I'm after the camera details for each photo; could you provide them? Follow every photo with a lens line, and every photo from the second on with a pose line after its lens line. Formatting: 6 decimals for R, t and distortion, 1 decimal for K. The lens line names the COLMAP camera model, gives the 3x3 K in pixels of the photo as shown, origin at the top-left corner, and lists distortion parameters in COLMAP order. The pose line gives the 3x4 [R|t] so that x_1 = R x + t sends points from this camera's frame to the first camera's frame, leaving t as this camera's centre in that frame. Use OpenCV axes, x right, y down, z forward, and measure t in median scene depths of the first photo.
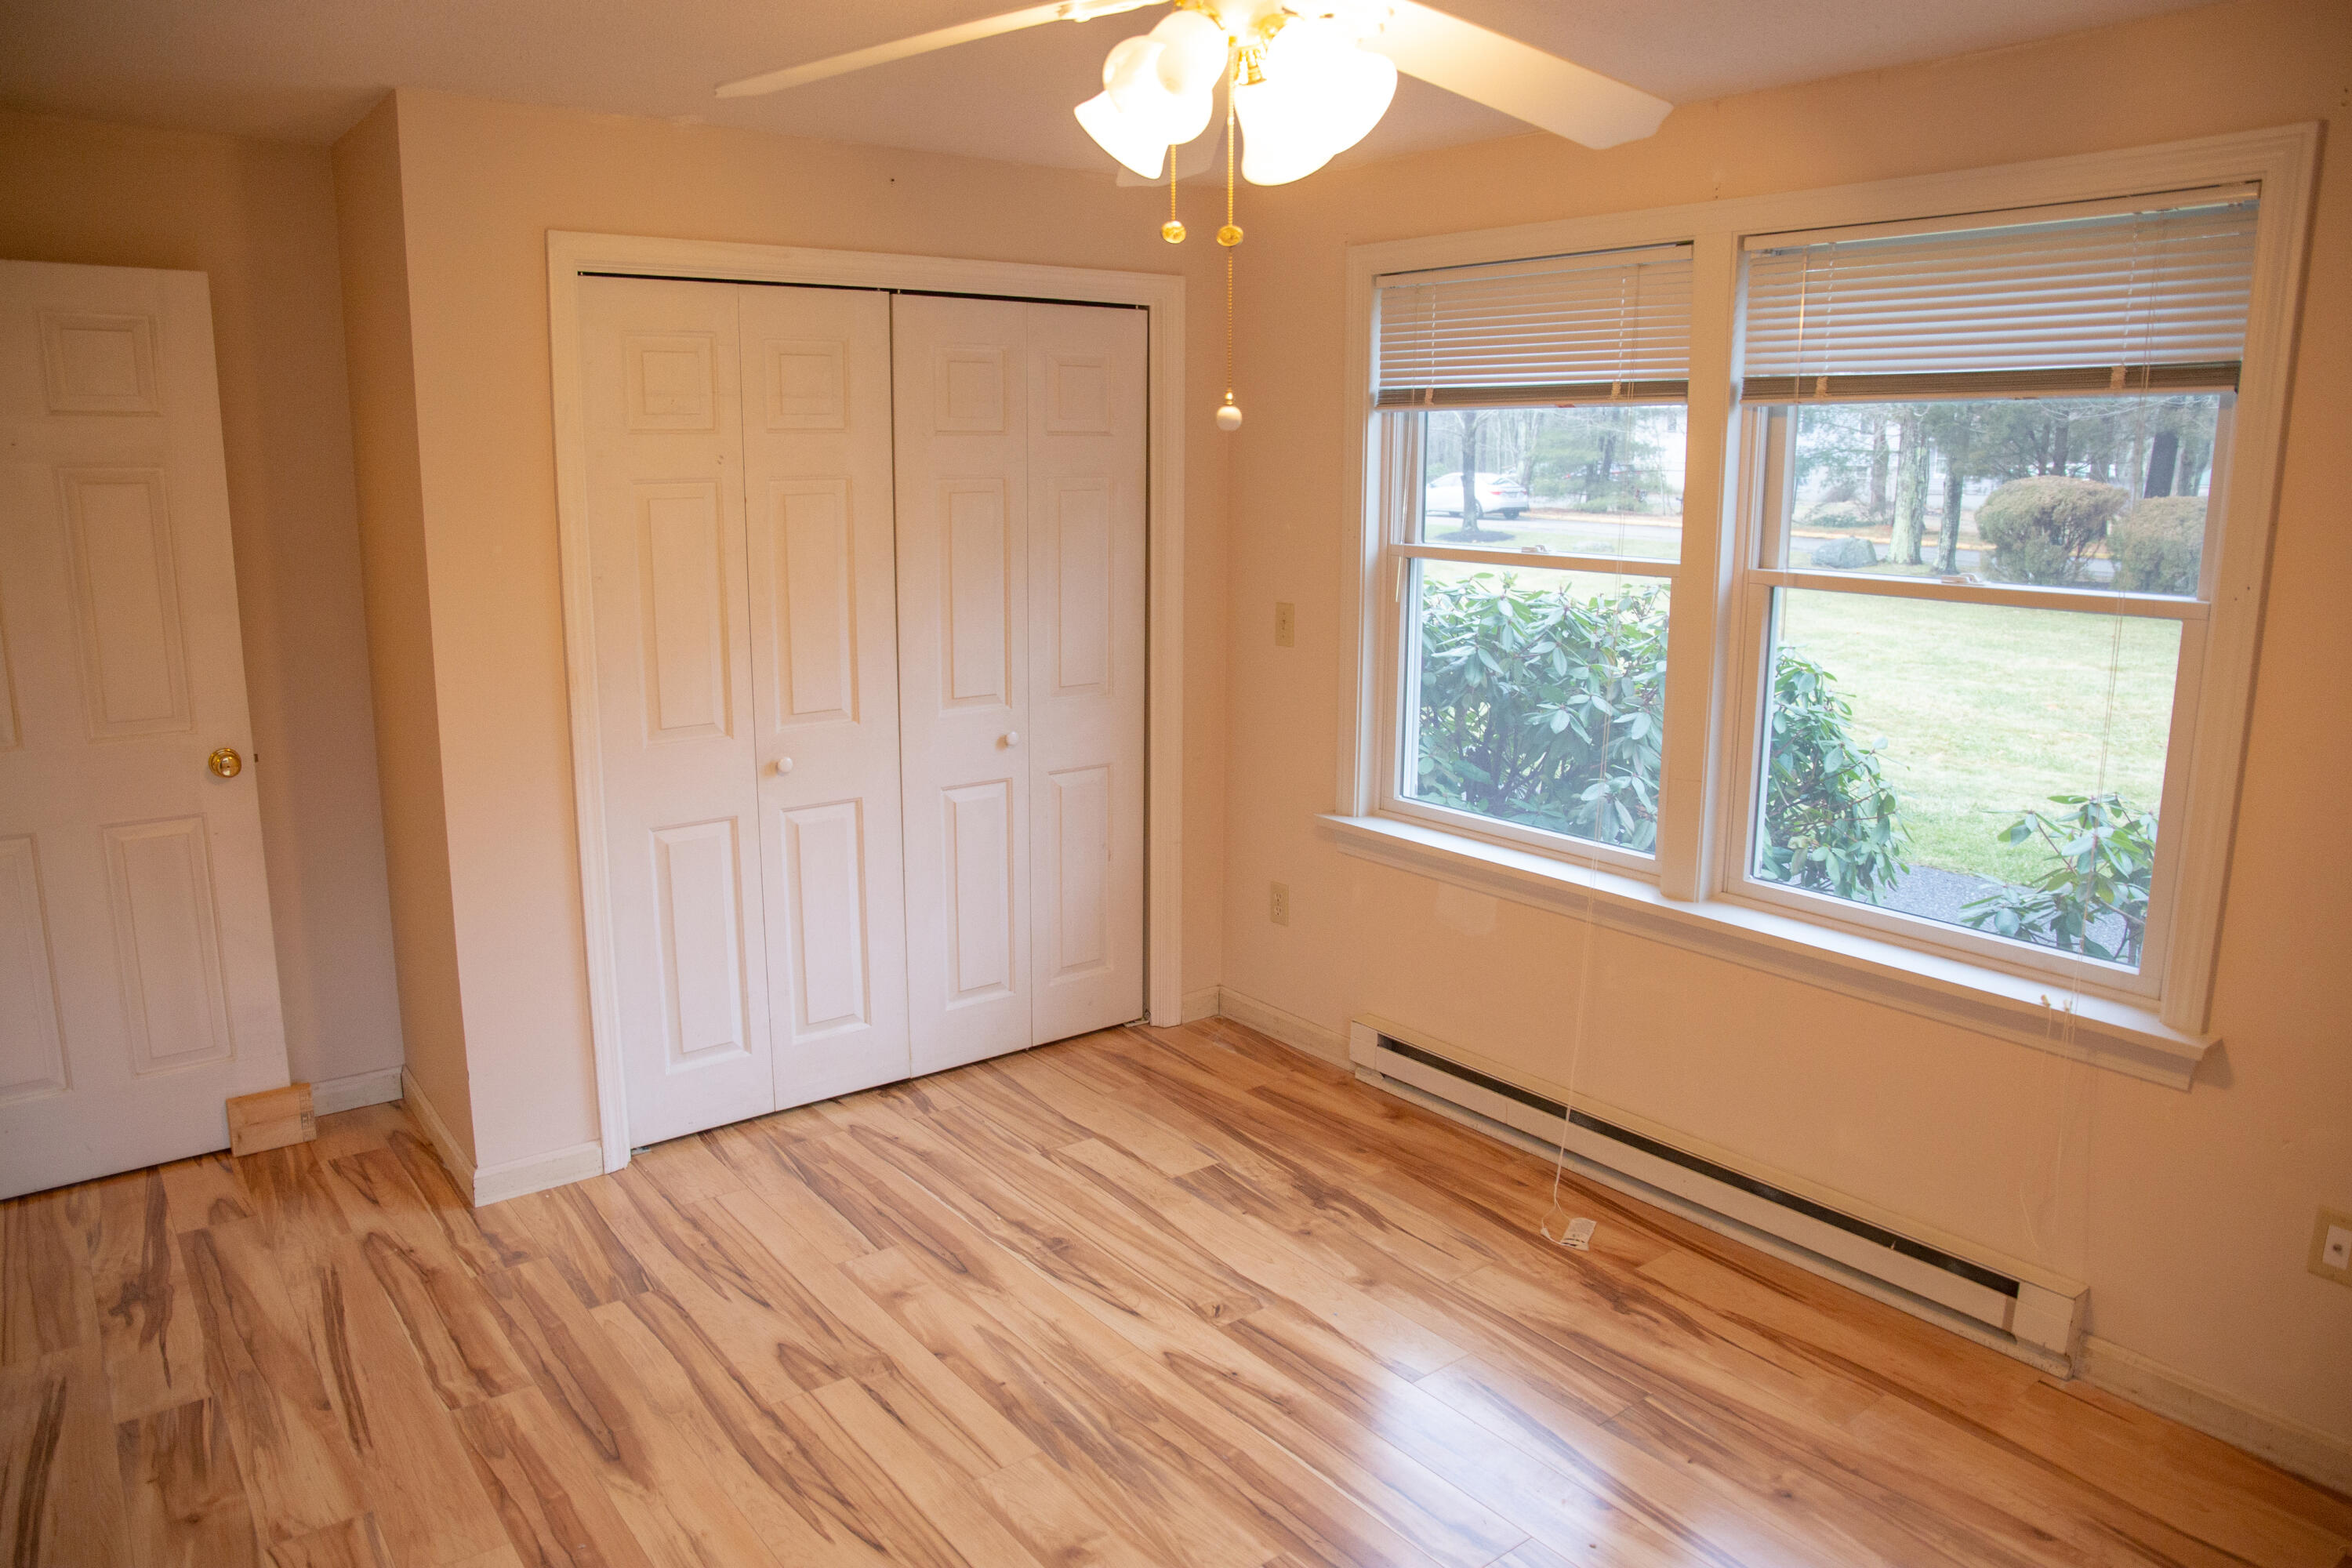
lens RADIAL K [[1591.8, 0, 1159.6], [0, 1591.8, 769.7], [0, 0, 1]] dist [-0.109179, 0.072043]
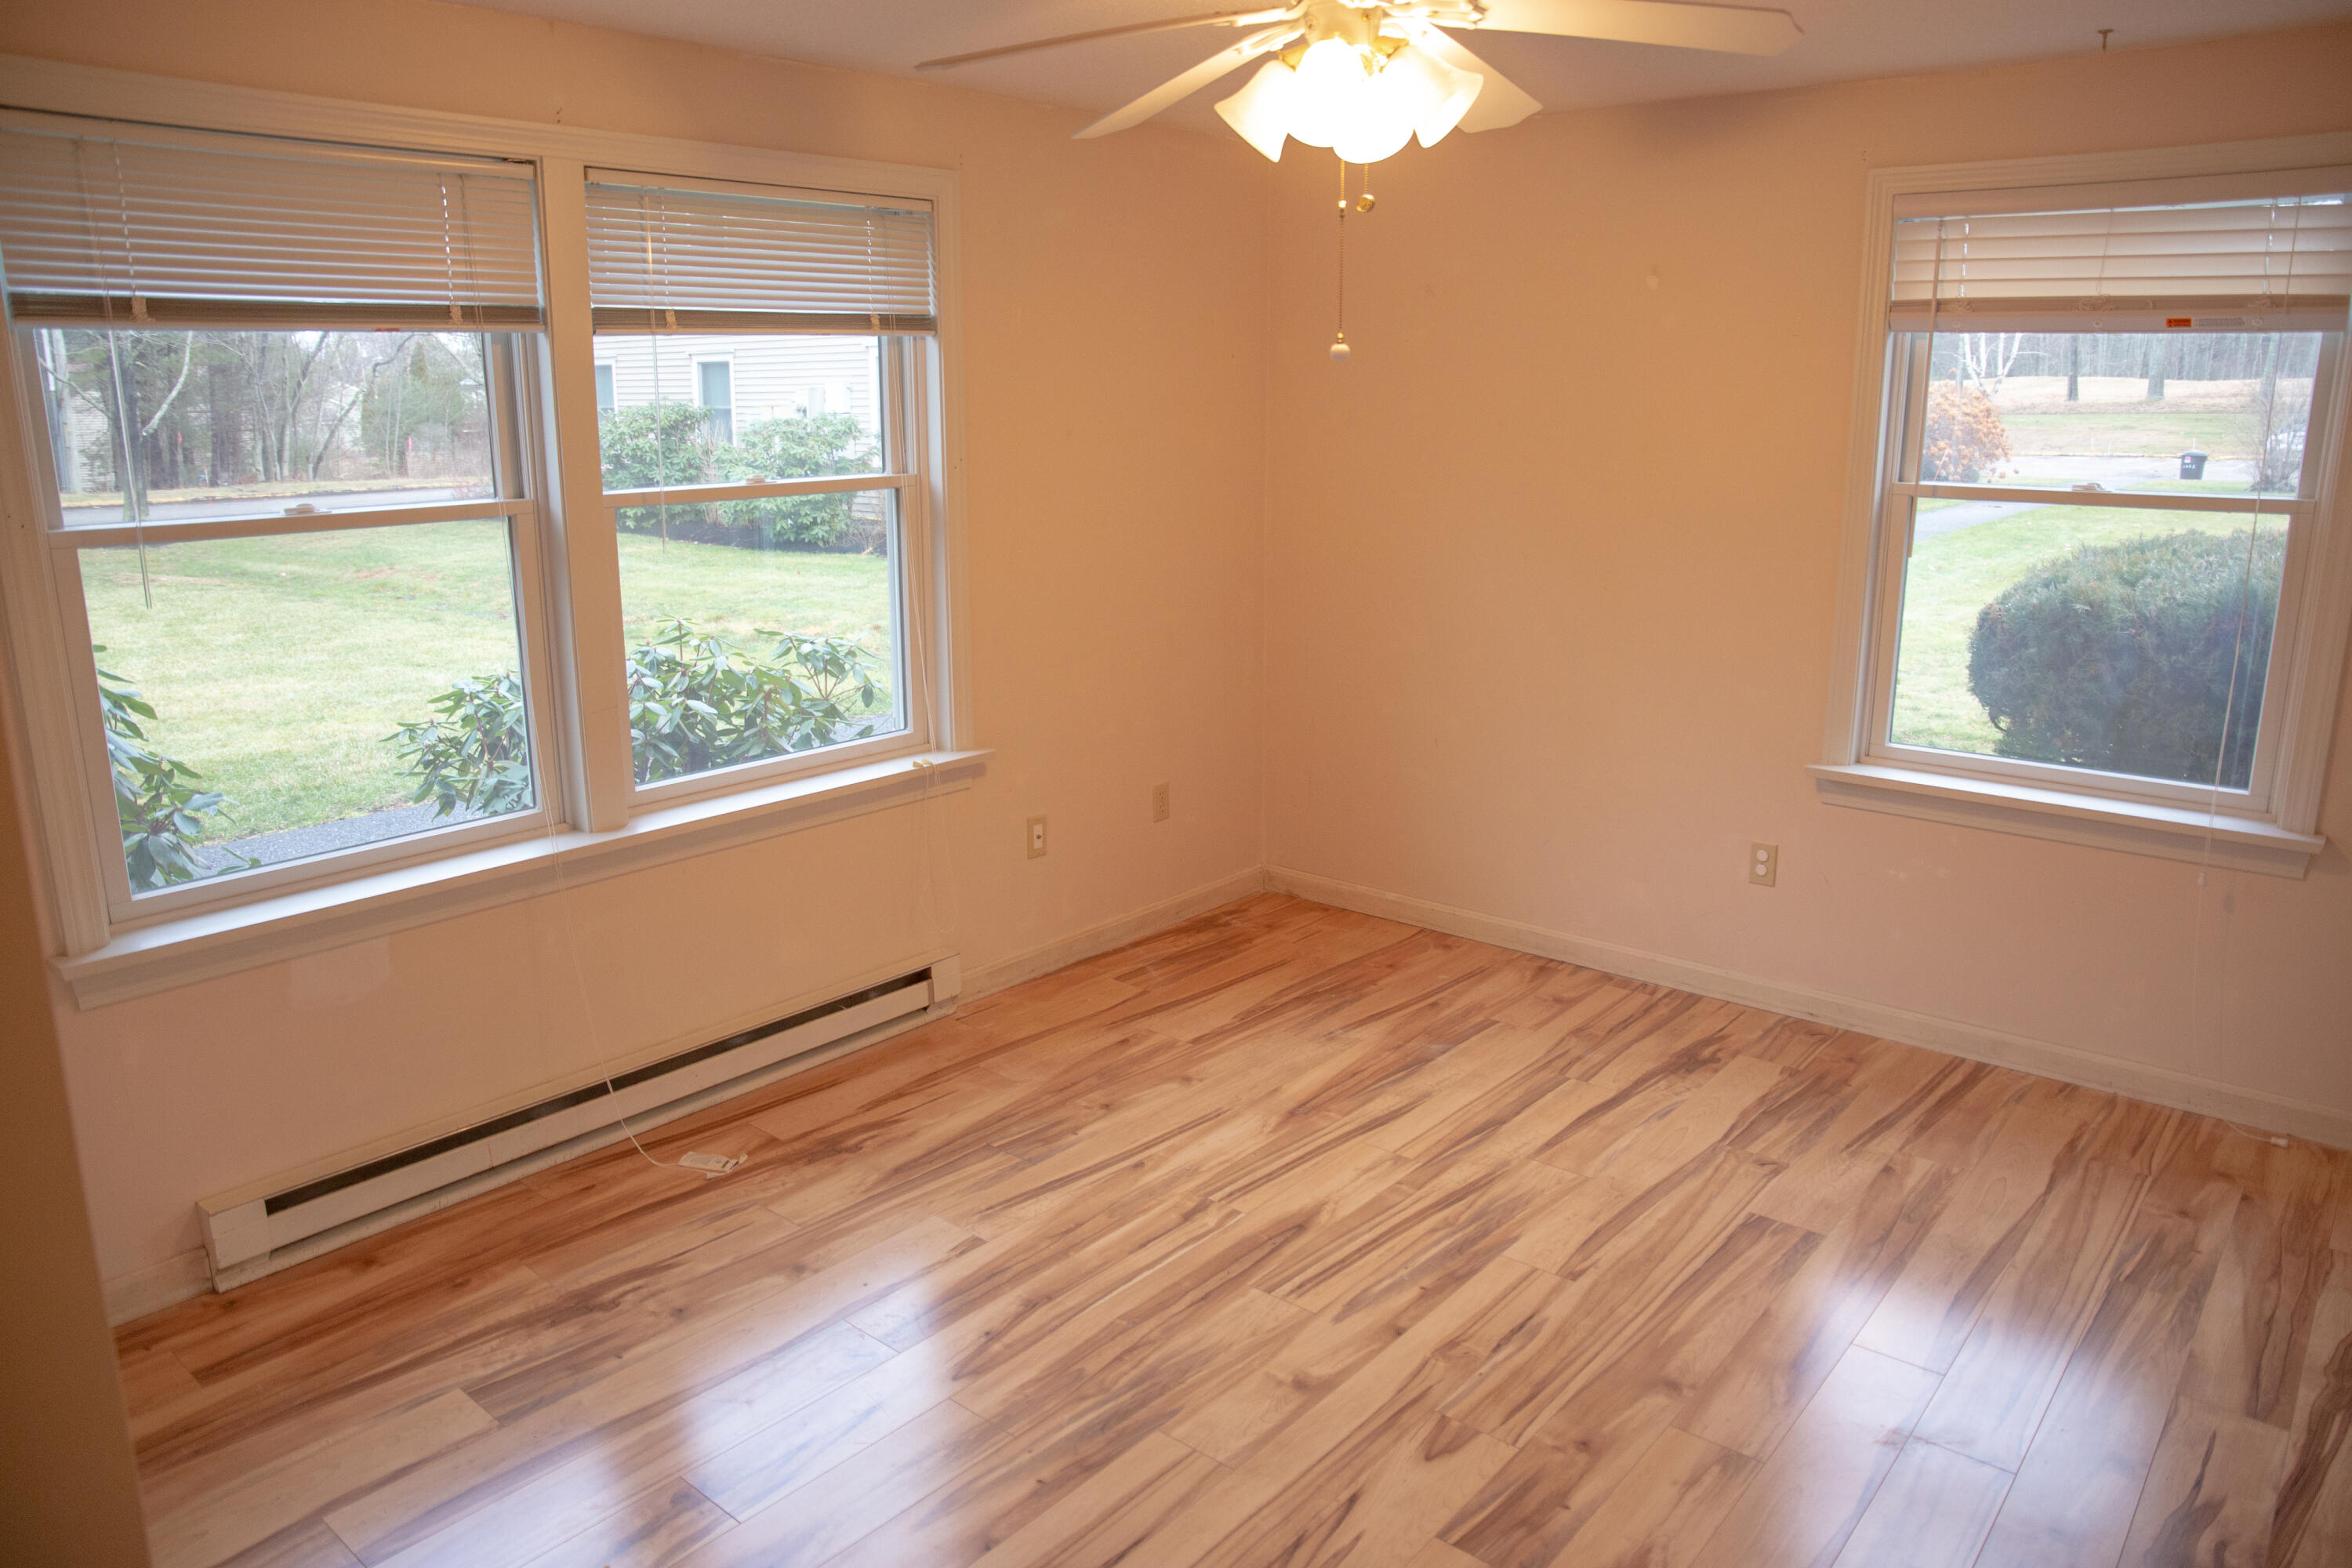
lens RADIAL K [[1591.8, 0, 1174.8], [0, 1591.8, 775.7], [0, 0, 1]] dist [-0.109179, 0.072043]
pose [[-0.204958, -0.236679, 0.949724, -0.772530], [0.191282, 0.941927, 0.276016, -0.177833], [-0.959897, 0.238237, -0.147783, 0.893322]]
